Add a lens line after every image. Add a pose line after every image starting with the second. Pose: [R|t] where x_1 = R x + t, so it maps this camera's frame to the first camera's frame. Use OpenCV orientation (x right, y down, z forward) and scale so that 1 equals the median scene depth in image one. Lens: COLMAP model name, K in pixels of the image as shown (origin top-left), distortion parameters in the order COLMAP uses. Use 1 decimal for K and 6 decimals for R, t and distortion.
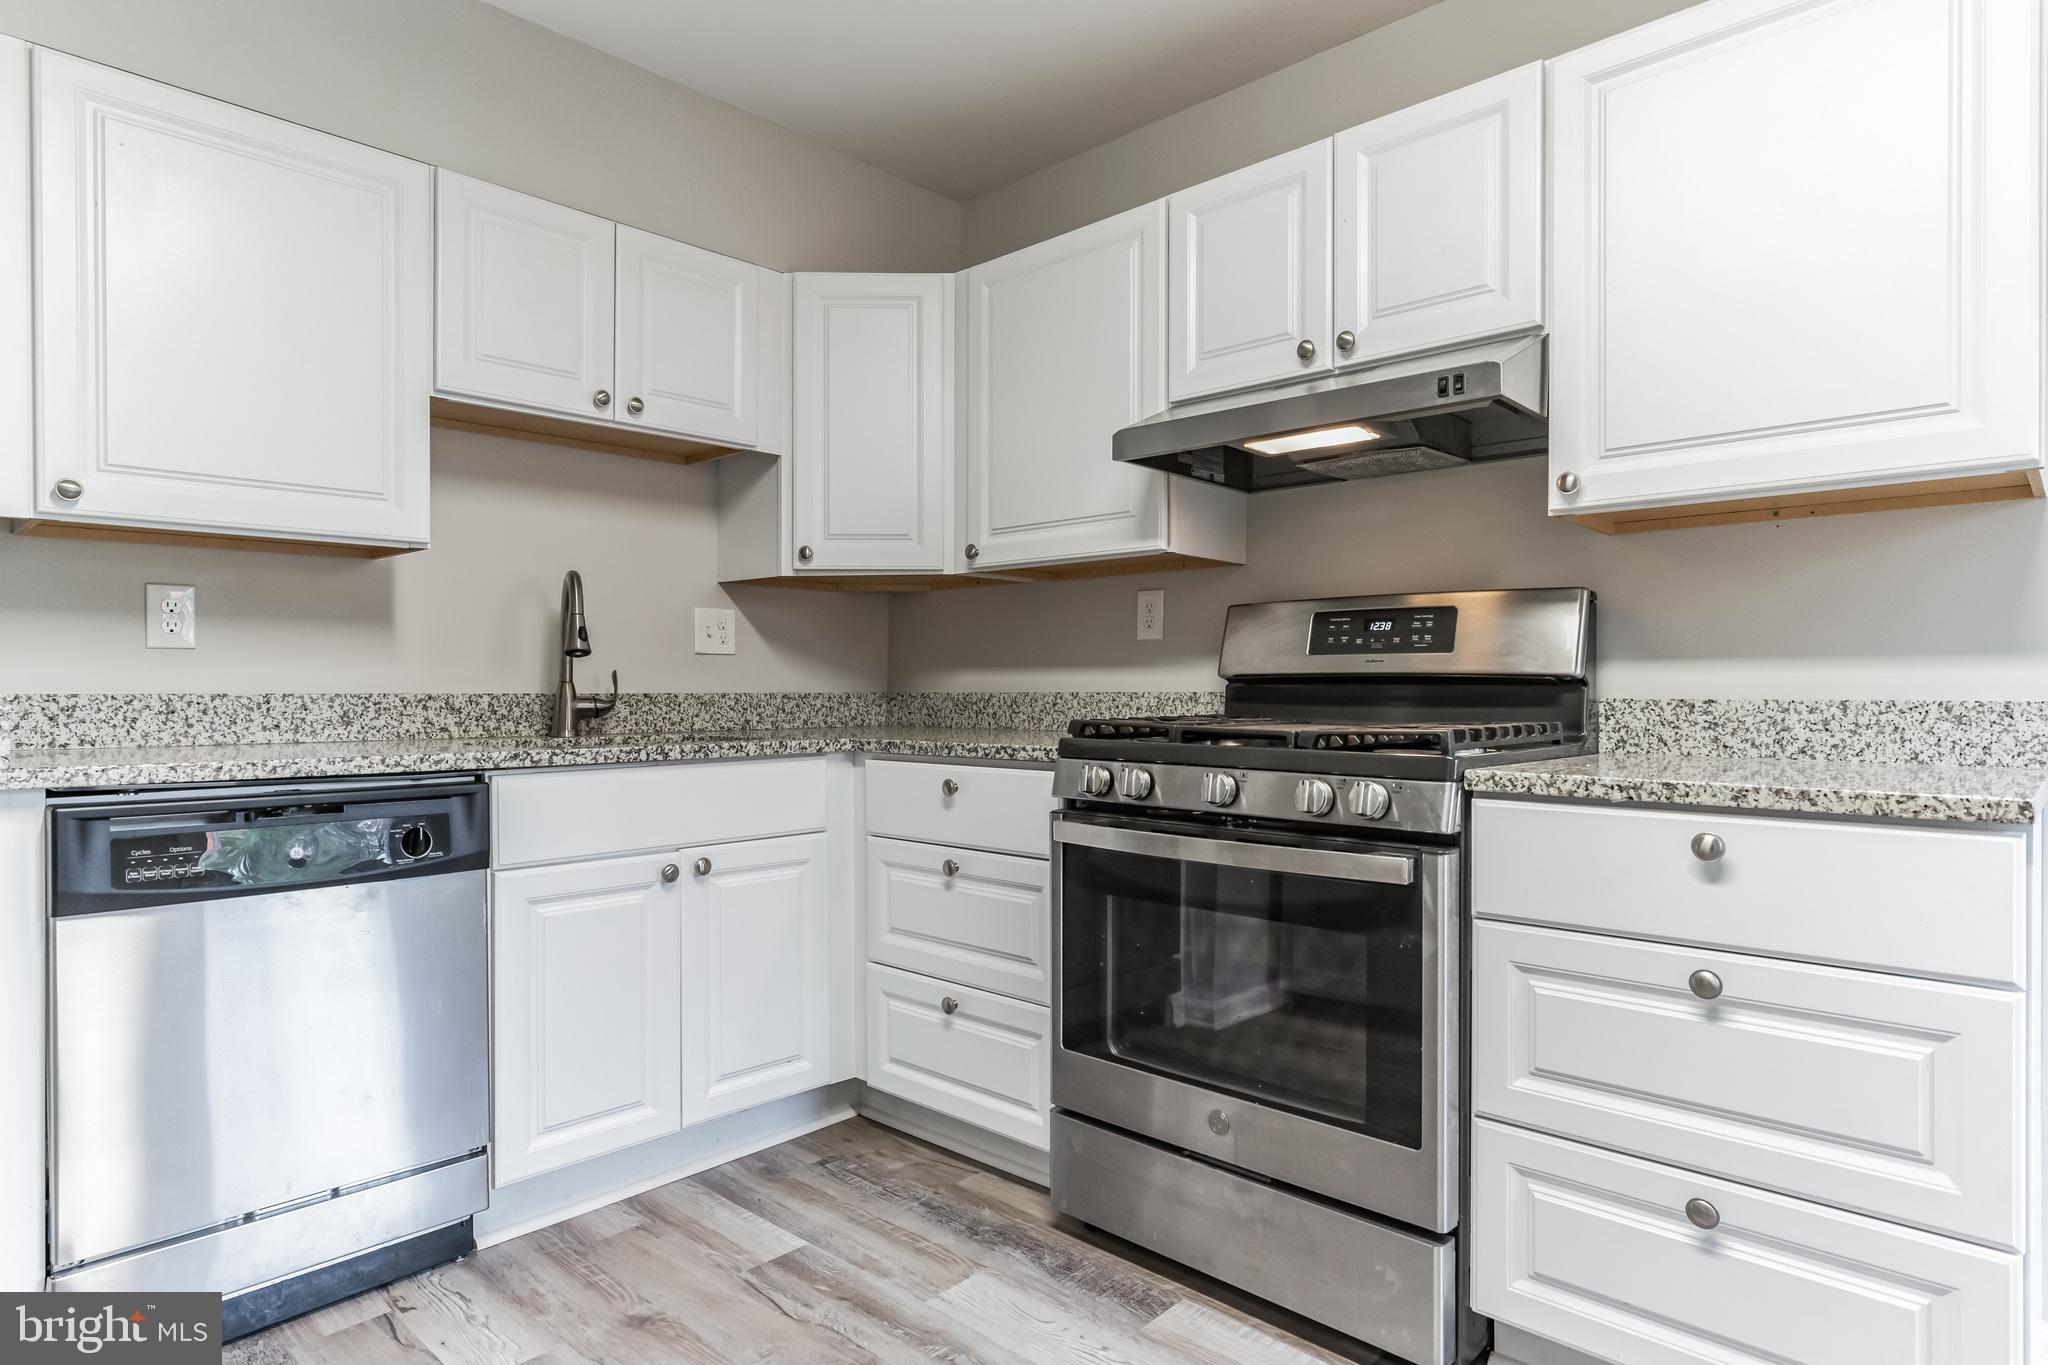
lens RADIAL K [[1139.1, 0, 1016.4], [0, 1139.1, 689.2], [0, 0, 1]] dist [-0.002973, 0.000279]
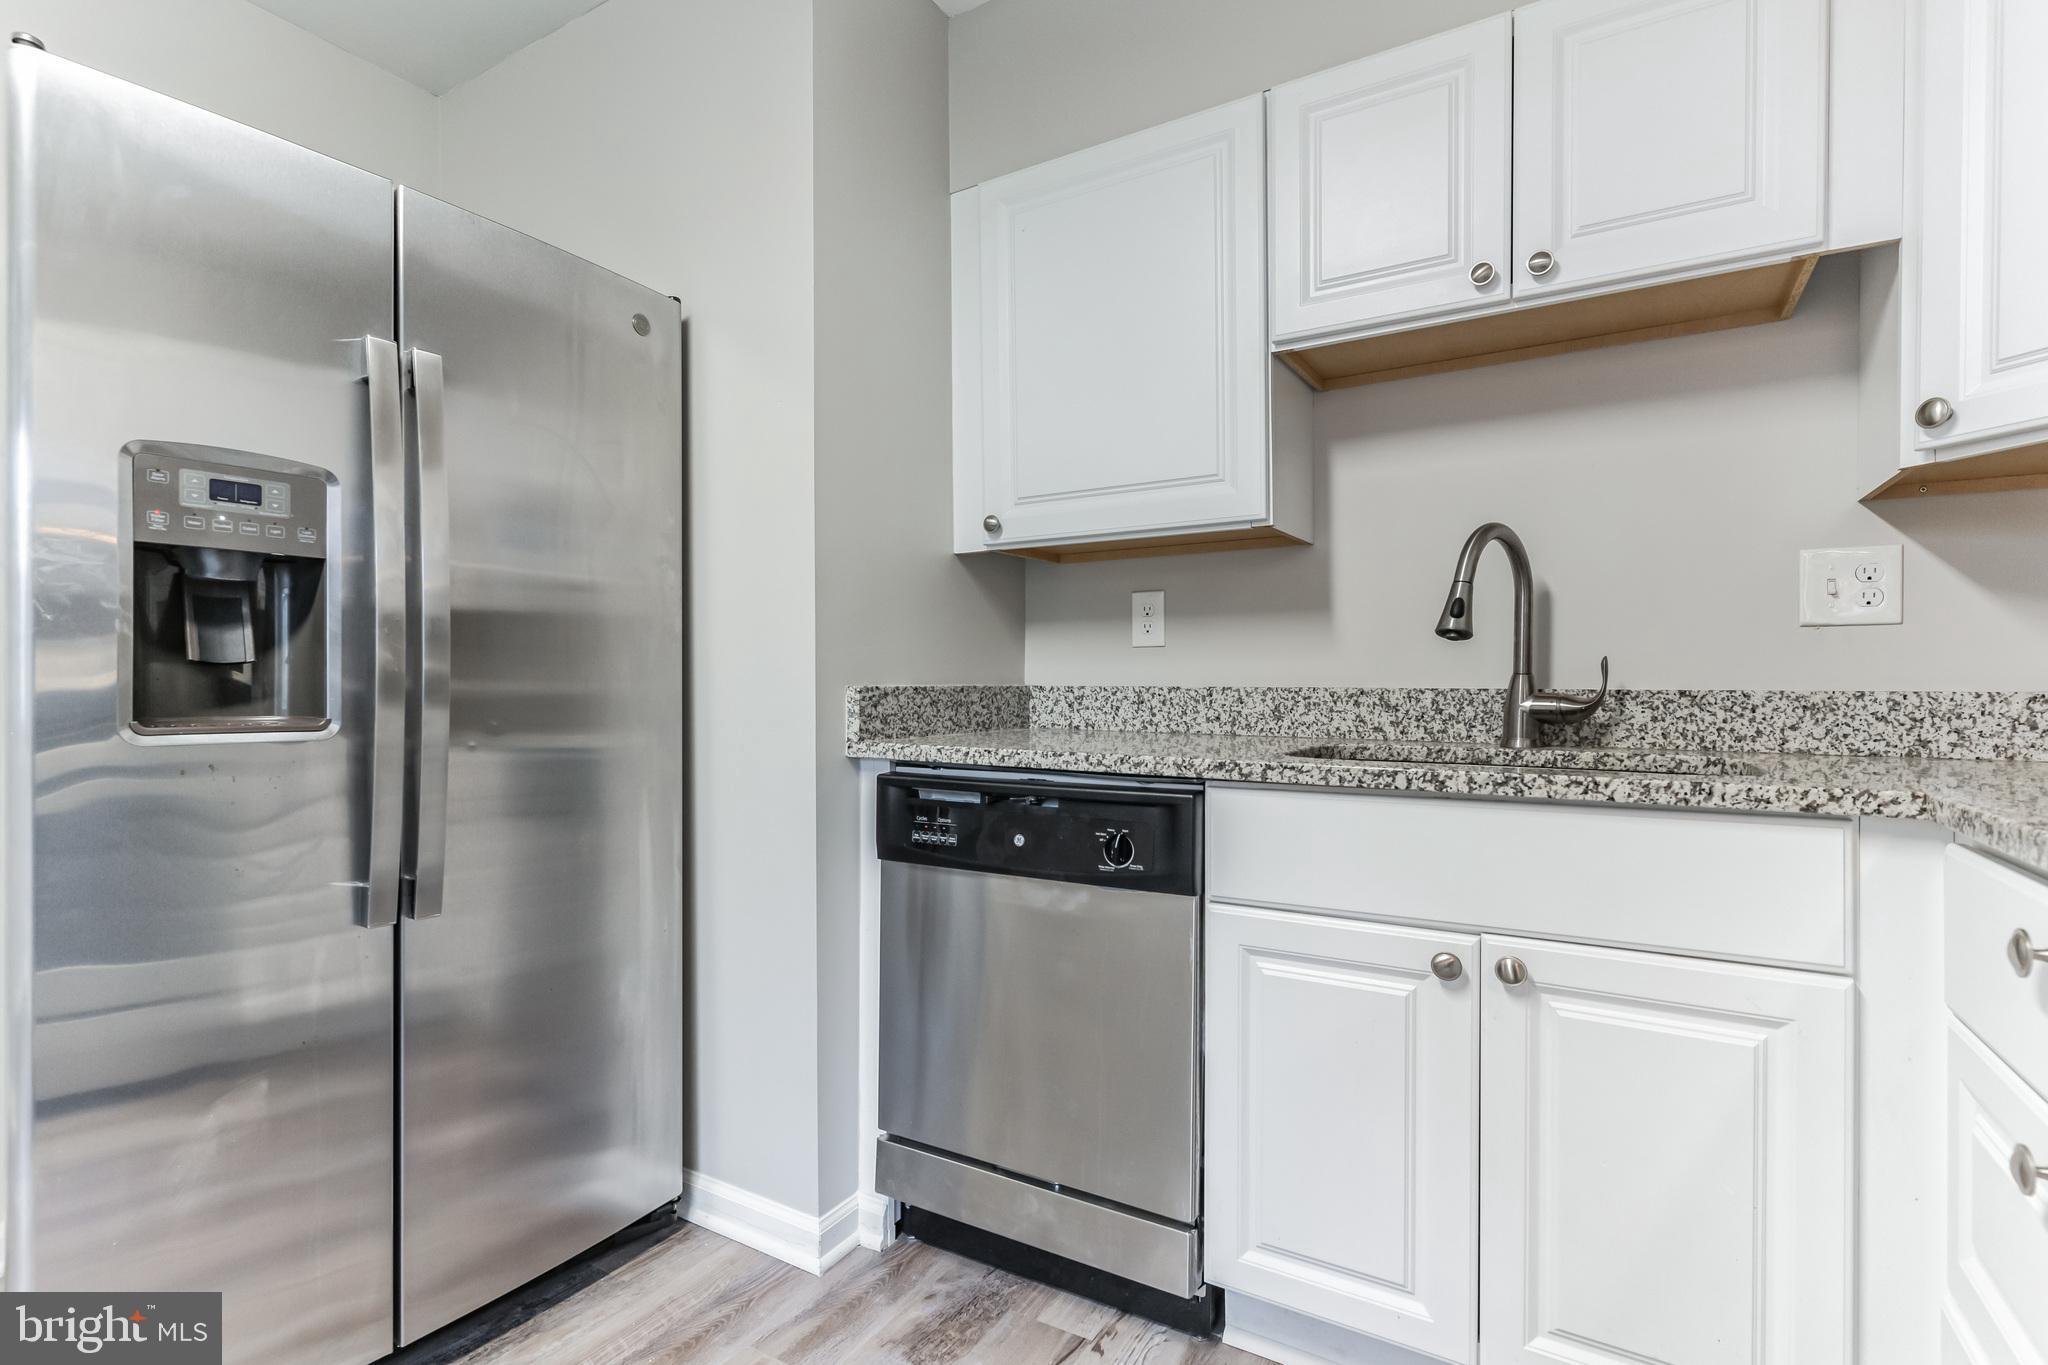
lens RADIAL K [[981.6, 0, 1014.5], [0, 981.6, 690.1], [0, 0, 1]] dist [0.001619, 0.000616]
pose [[0.208247, 0.010005, -0.978025, 0.199775], [-0.001488, 0.999950, 0.009913, -0.001848], [0.978075, -0.000609, 0.208251, 0.662824]]
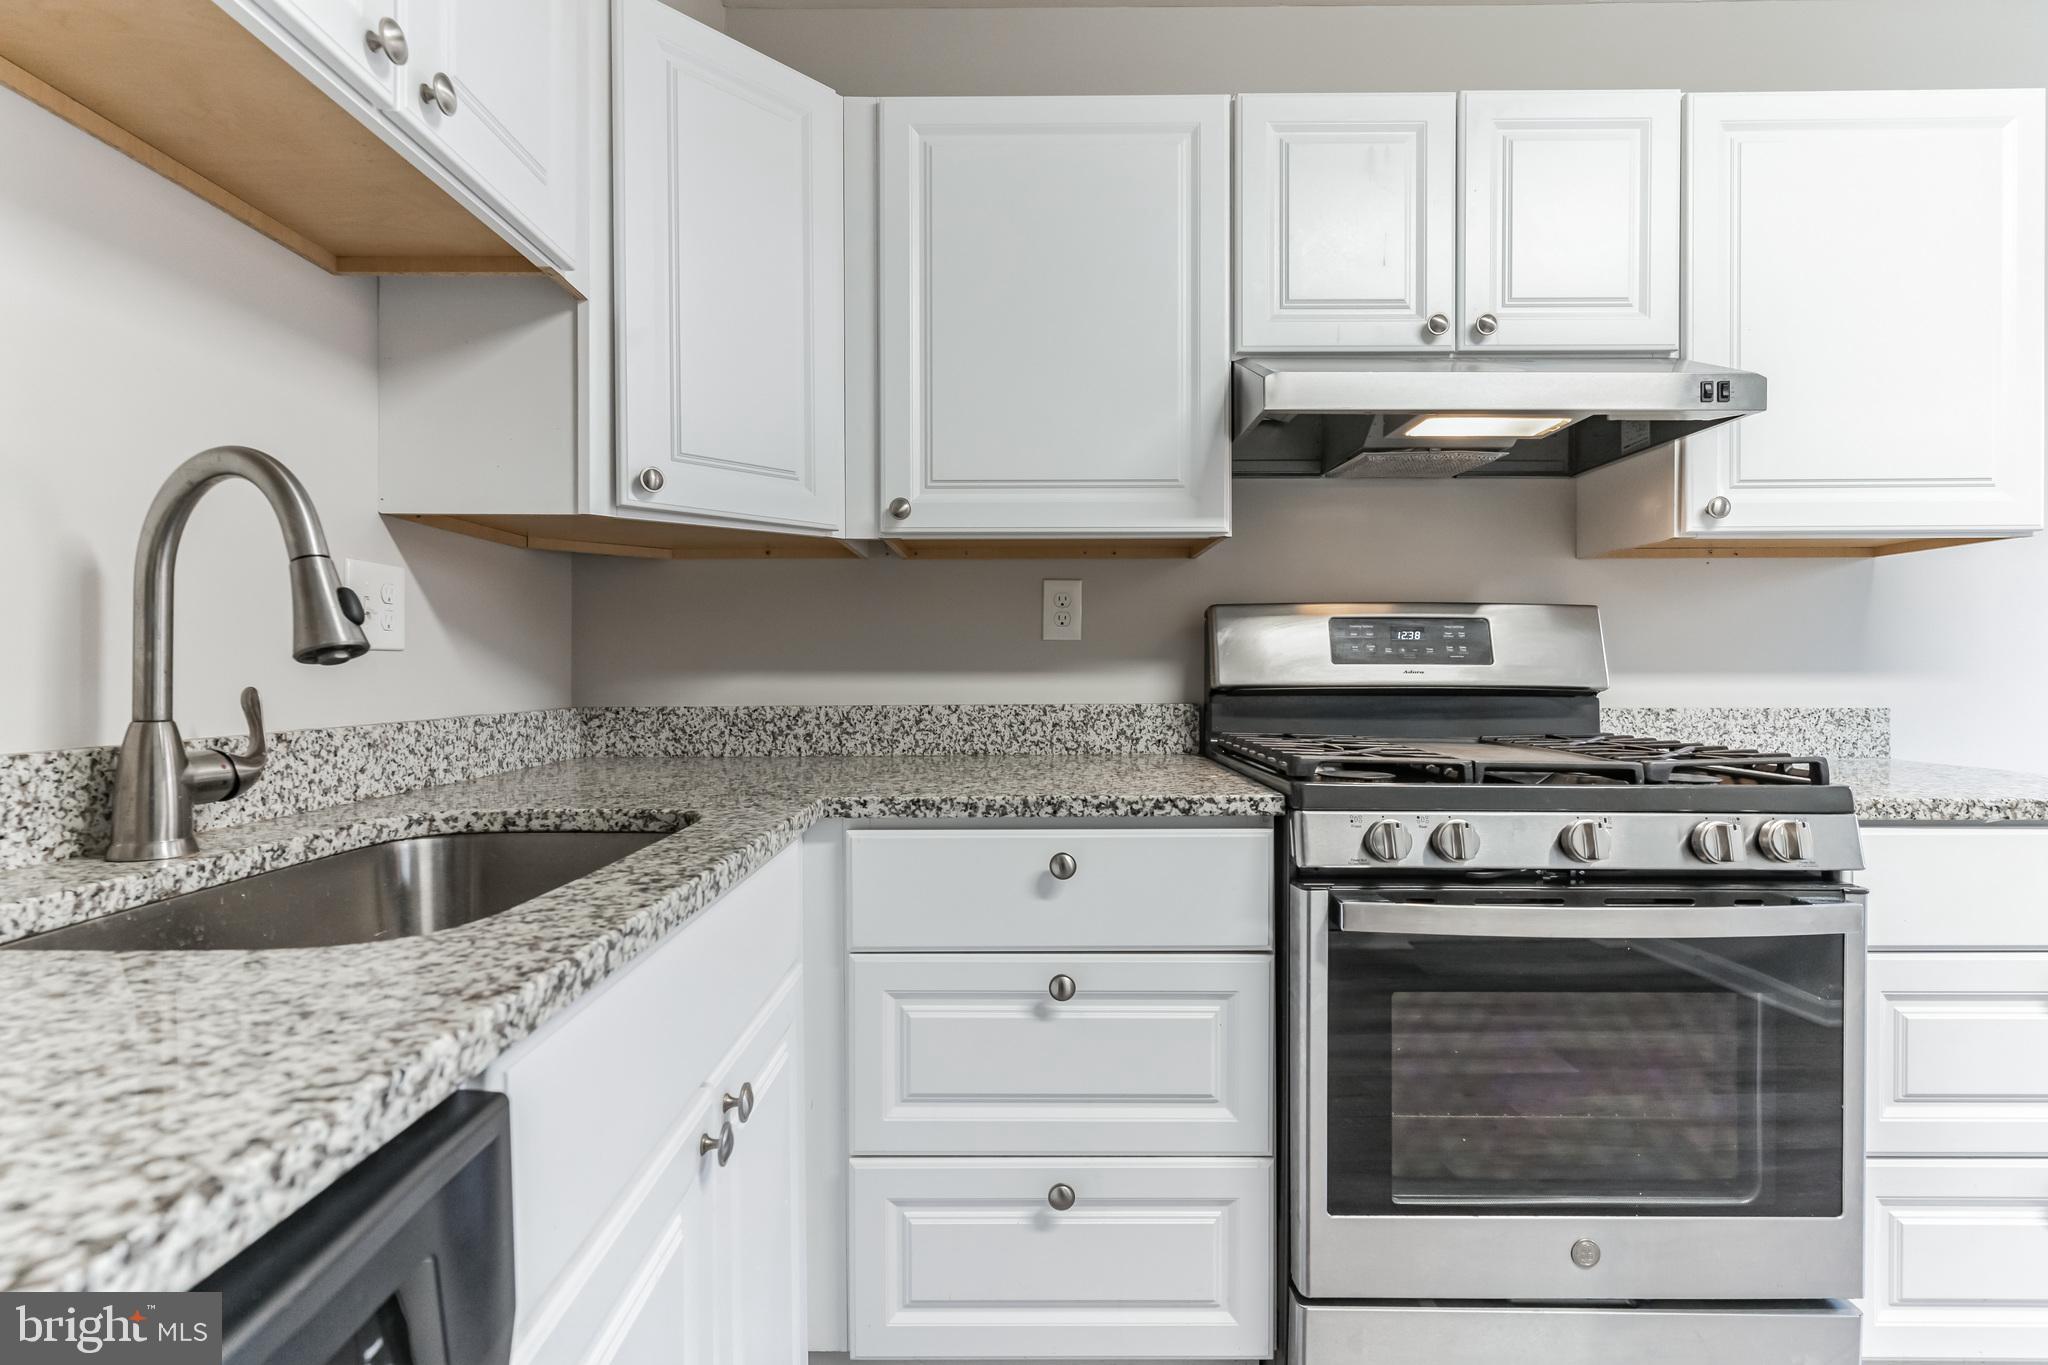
lens RADIAL K [[975.0, 0, 1017.3], [0, 975.0, 679.4], [0, 0, 1]] dist [0.002578, 0.000197]
pose [[0.730211, -0.008517, 0.683169, -0.499512], [0.002388, 0.999948, 0.009915, -0.028752], [-0.683218, -0.005609, 0.730193, 0.658091]]
